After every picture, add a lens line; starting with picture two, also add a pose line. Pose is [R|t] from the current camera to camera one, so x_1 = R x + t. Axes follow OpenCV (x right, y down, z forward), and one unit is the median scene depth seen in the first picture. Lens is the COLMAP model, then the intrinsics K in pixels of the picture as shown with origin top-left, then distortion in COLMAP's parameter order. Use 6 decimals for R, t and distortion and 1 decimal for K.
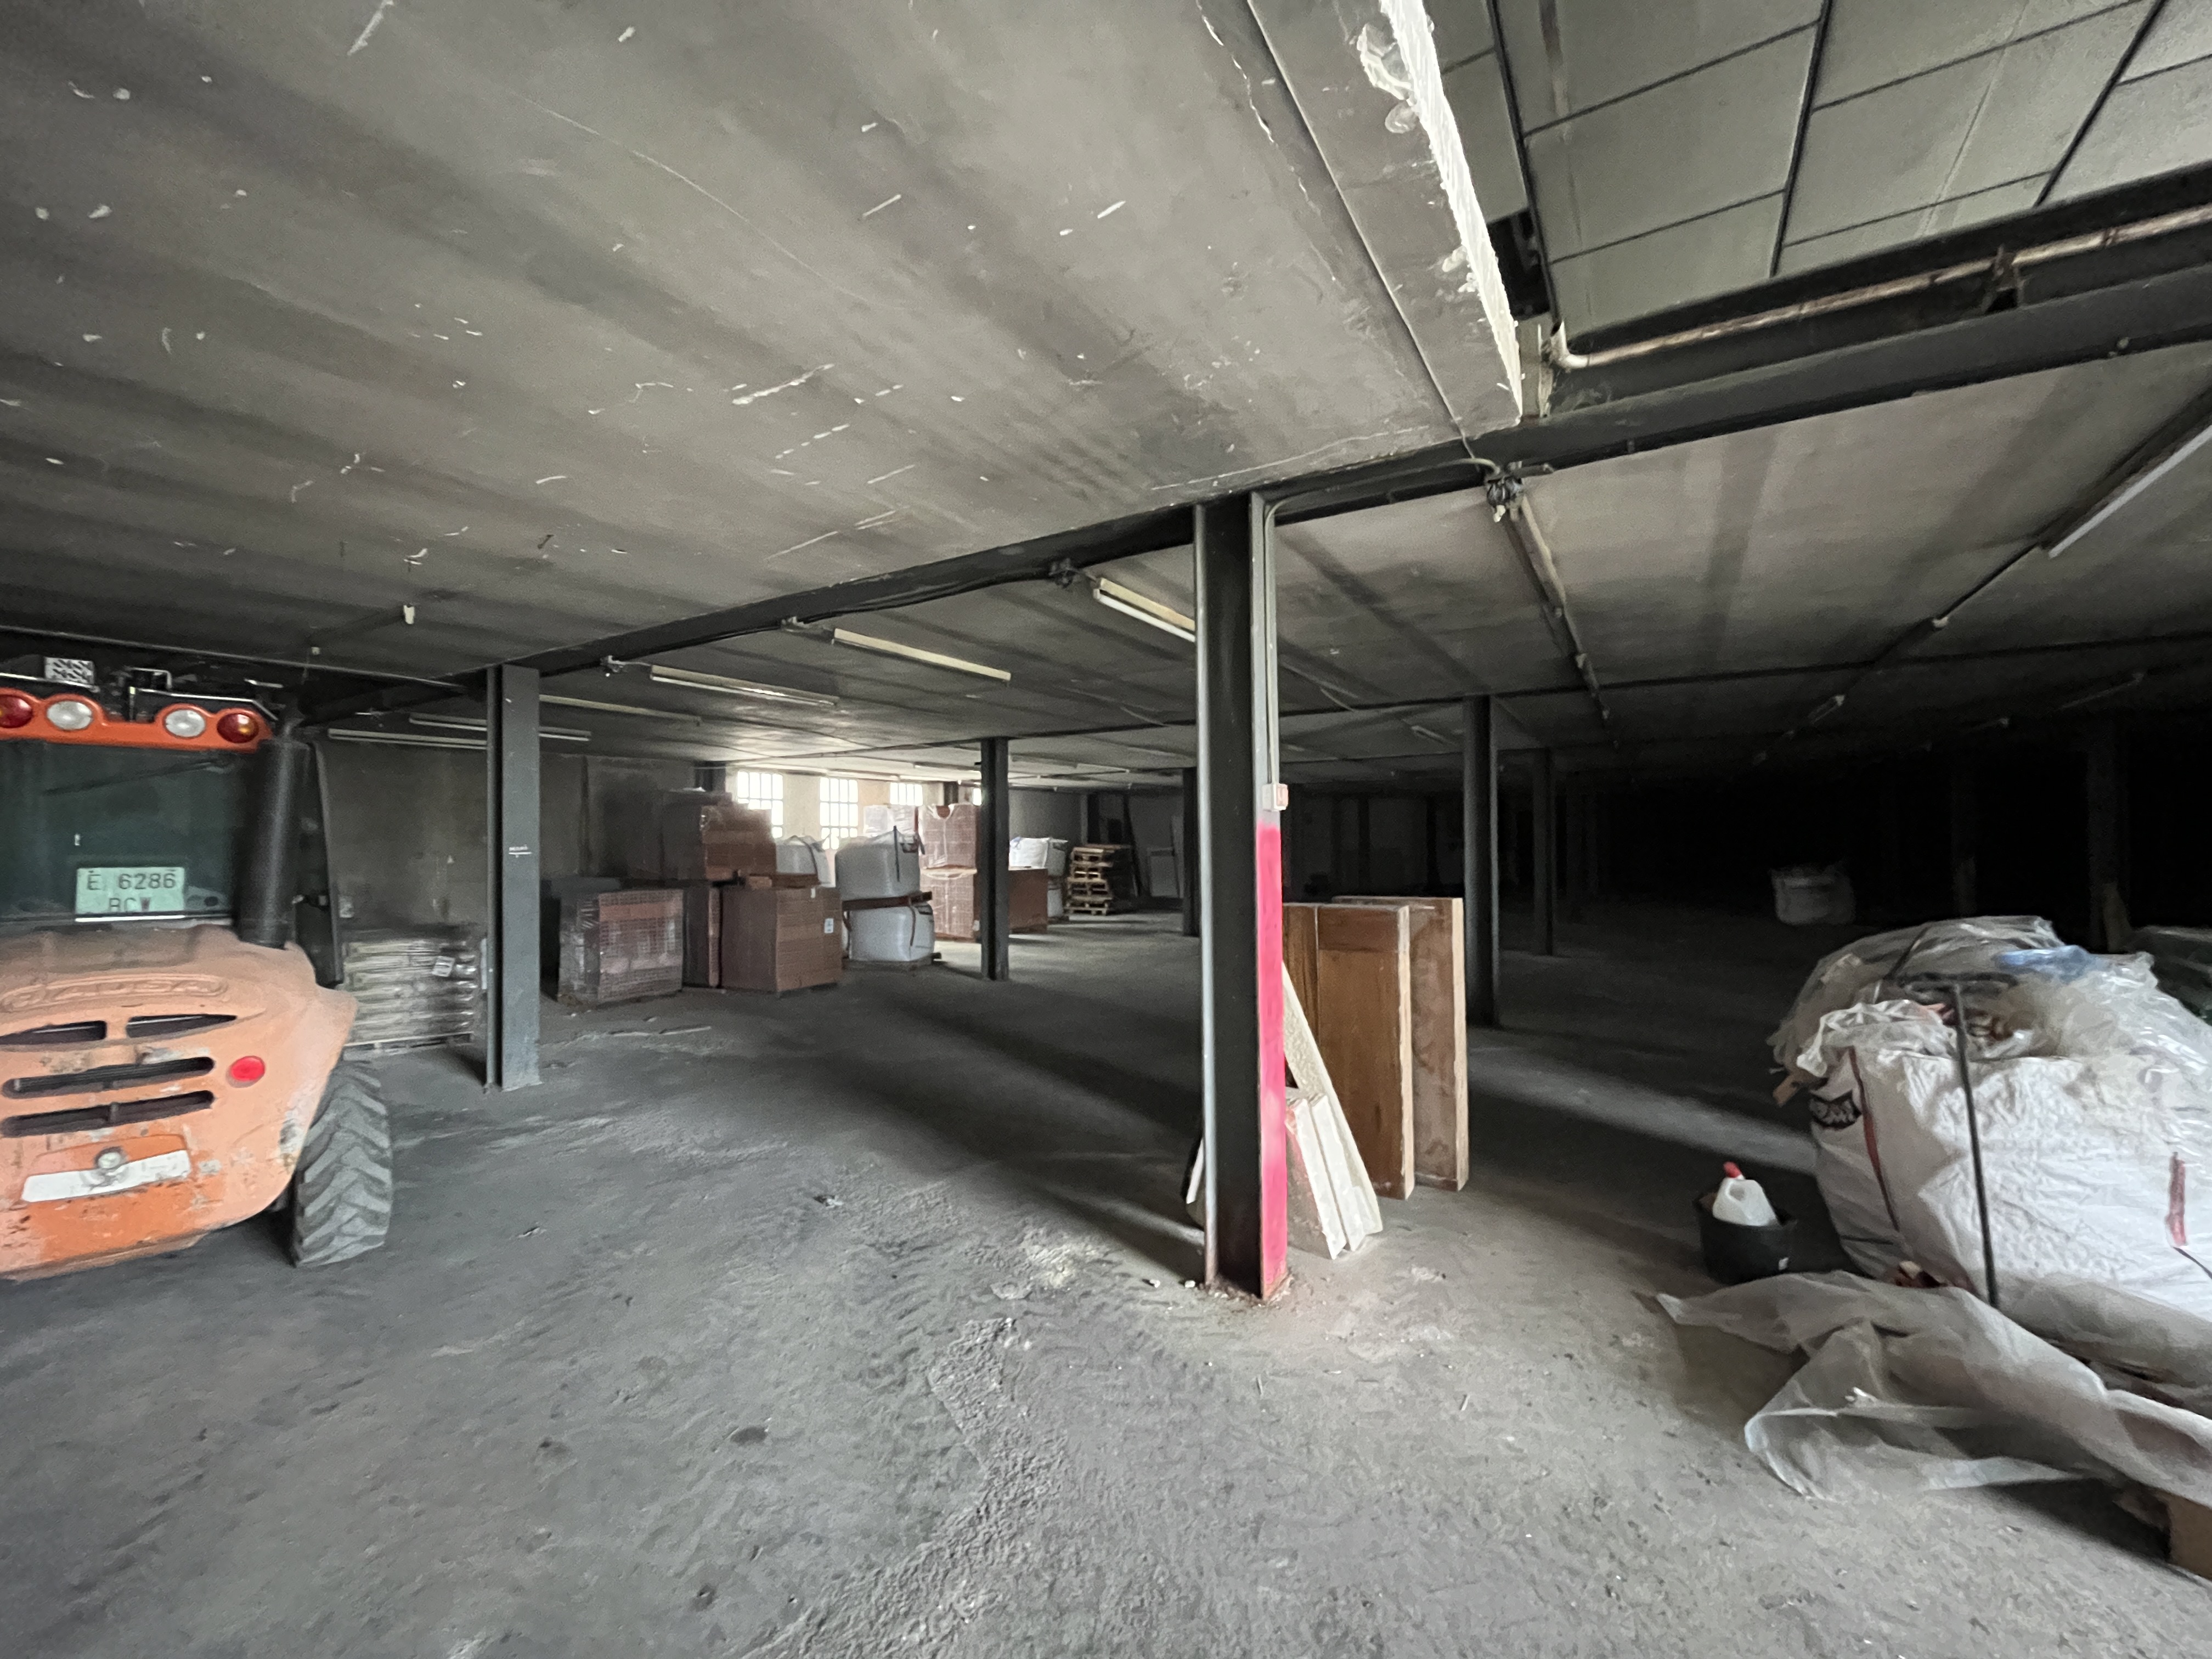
lens RADIAL K [[896.4, 0, 1113.3], [0, 896.4, 822.3], [0, 0, 1]] dist [-0.002664, -0.000029]
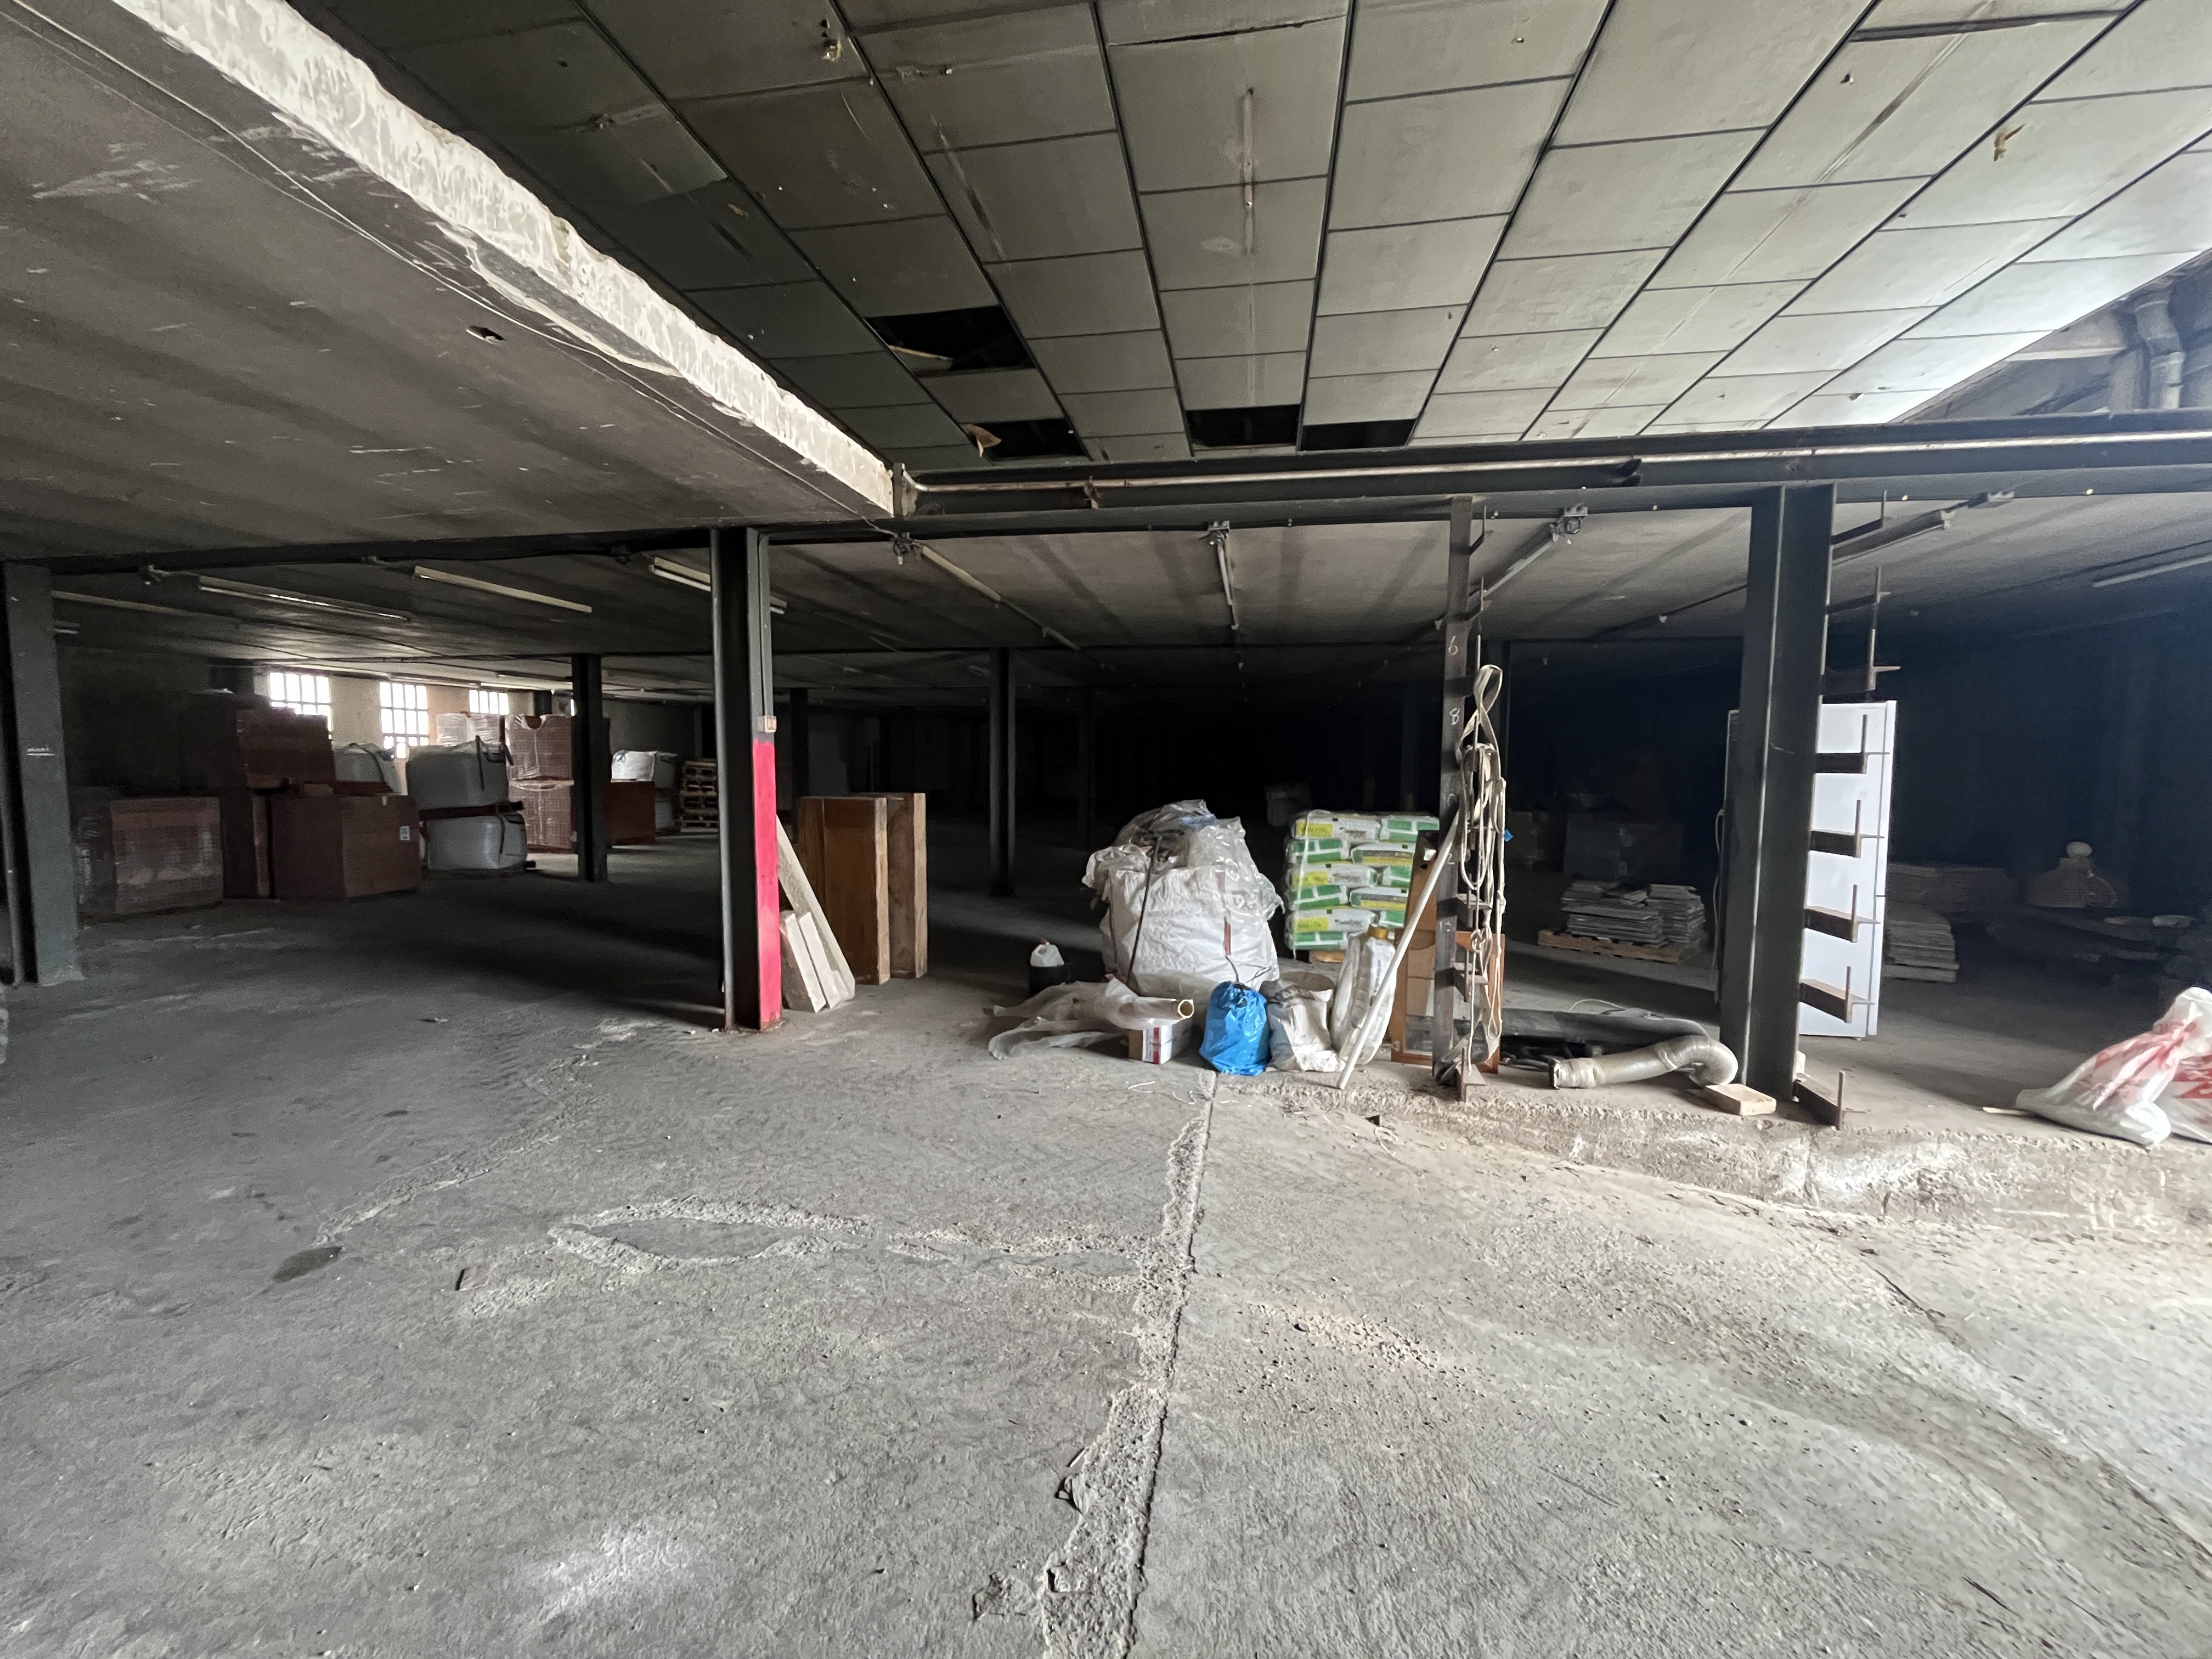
lens RADIAL K [[896.4, 0, 1103.5], [0, 896.4, 825.8], [0, 0, 1]] dist [-0.002664, -0.000029]
pose [[0.930896, -0.011608, 0.365099, 0.102522], [-0.022633, 0.995742, 0.089365, -0.002594], [-0.364581, -0.091453, 0.926670, -0.470648]]
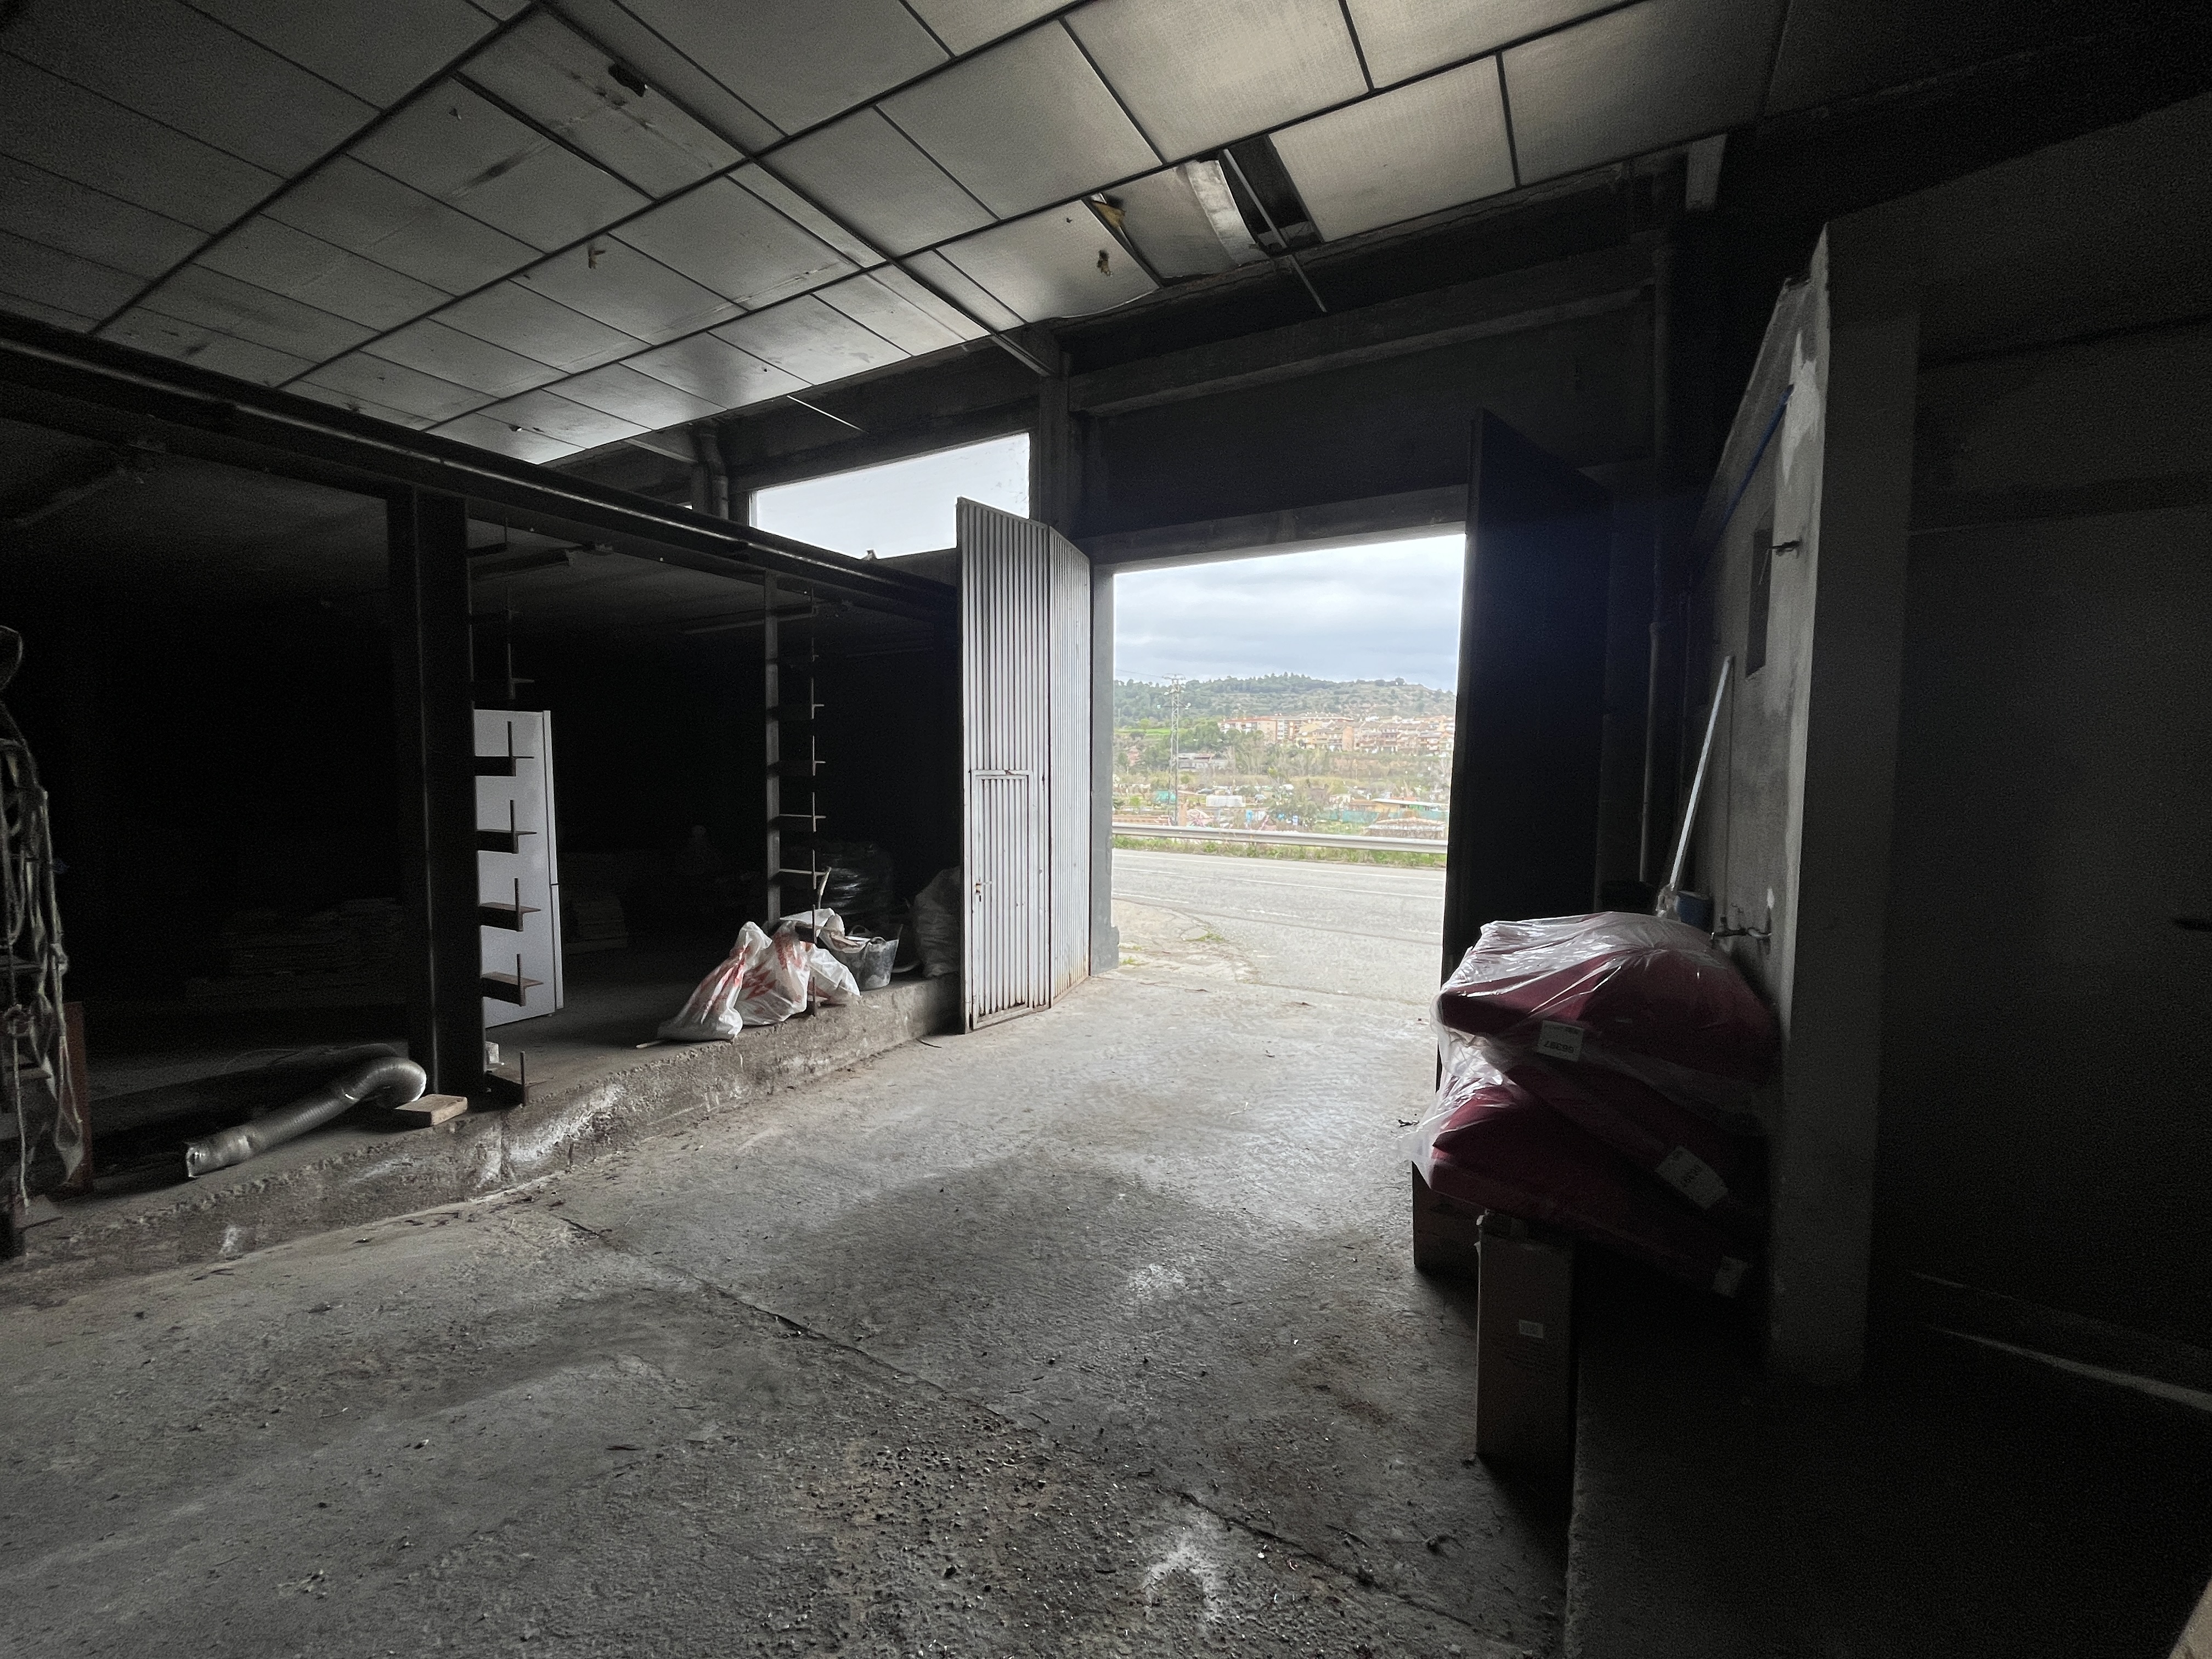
lens RADIAL K [[896.4, 0, 1098.7], [0, 896.4, 827.1], [0, 0, 1]] dist [-0.002664, -0.000029]
pose [[-0.028322, -0.053315, 0.998176, 0.159230], [-0.027119, 0.998250, 0.052550, -0.005119], [-0.999231, -0.025581, -0.029718, -0.539933]]
